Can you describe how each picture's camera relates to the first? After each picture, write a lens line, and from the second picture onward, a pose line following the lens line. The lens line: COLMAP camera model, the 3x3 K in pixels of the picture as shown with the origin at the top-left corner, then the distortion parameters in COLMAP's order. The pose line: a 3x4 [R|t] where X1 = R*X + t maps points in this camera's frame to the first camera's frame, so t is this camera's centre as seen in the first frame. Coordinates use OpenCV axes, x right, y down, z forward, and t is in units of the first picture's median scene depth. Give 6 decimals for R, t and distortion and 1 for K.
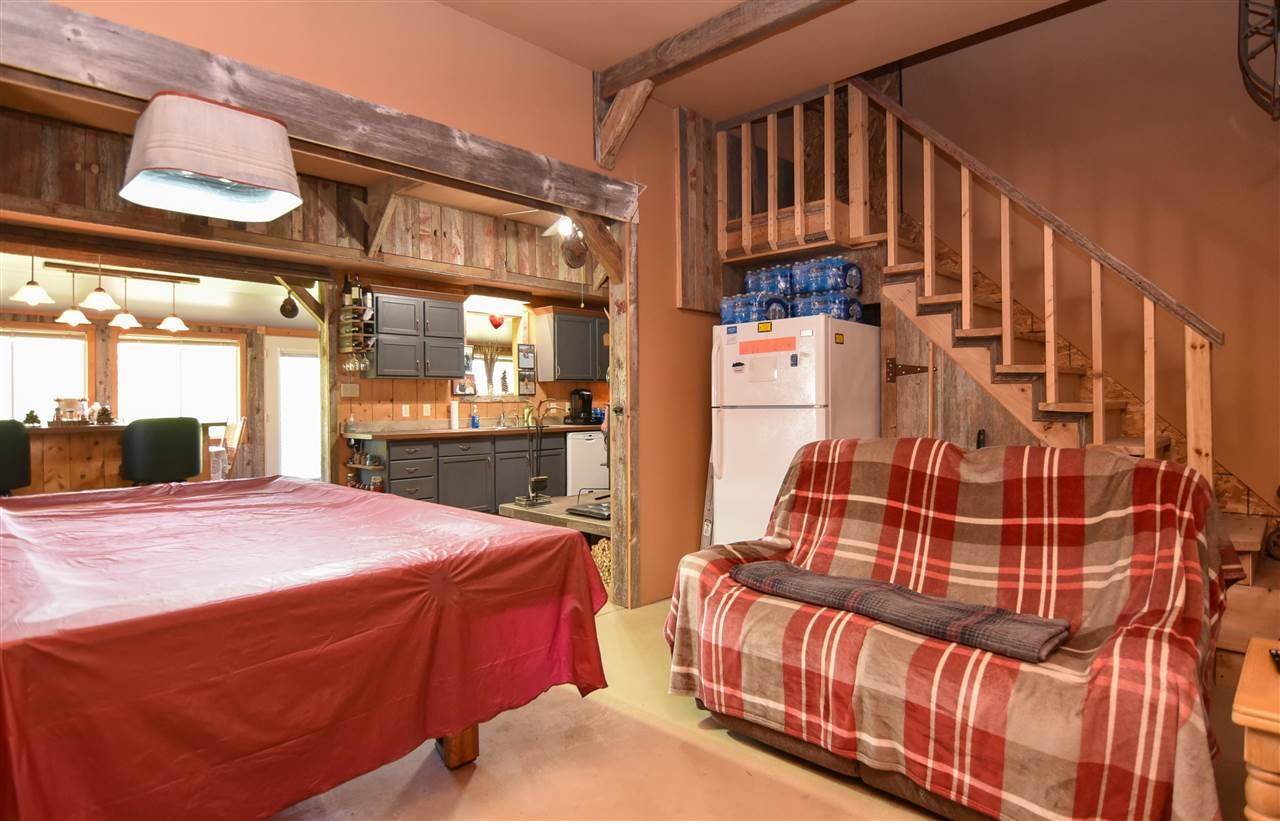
lens RADIAL K [[685.4, 0, 640.0], [0, 685.4, 410.5], [0, 0, 1]] dist [0.002662, 0.000251]
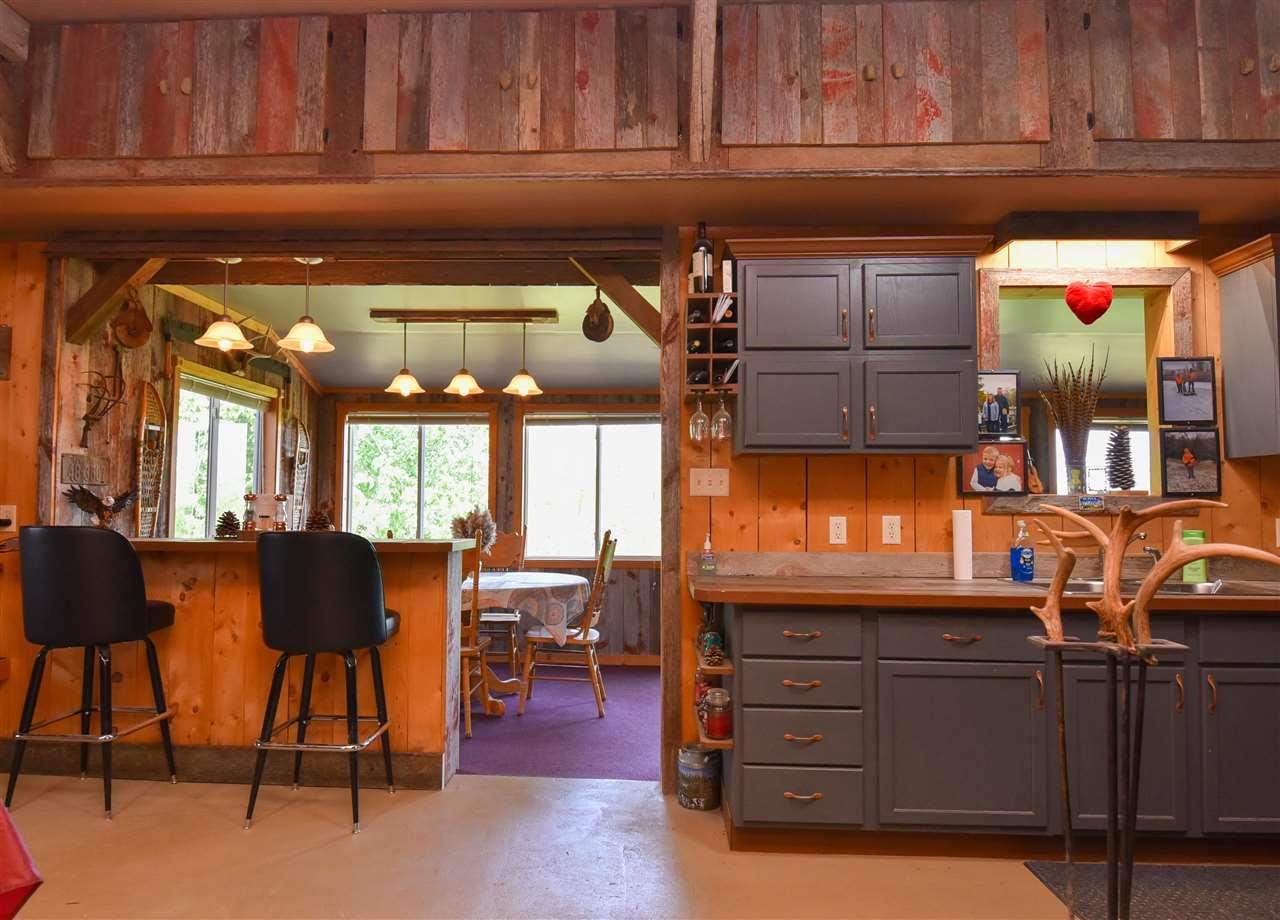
lens RADIAL K [[796.1, 0, 609.9], [0, 796.1, 468.0], [0, 0, 1]] dist [-0.012670, -0.005068]
pose [[0.652974, -0.025862, -0.756939, -0.056757], [-0.023809, 0.998222, -0.054644, -0.007892], [0.757006, 0.053703, 0.651197, 0.574008]]
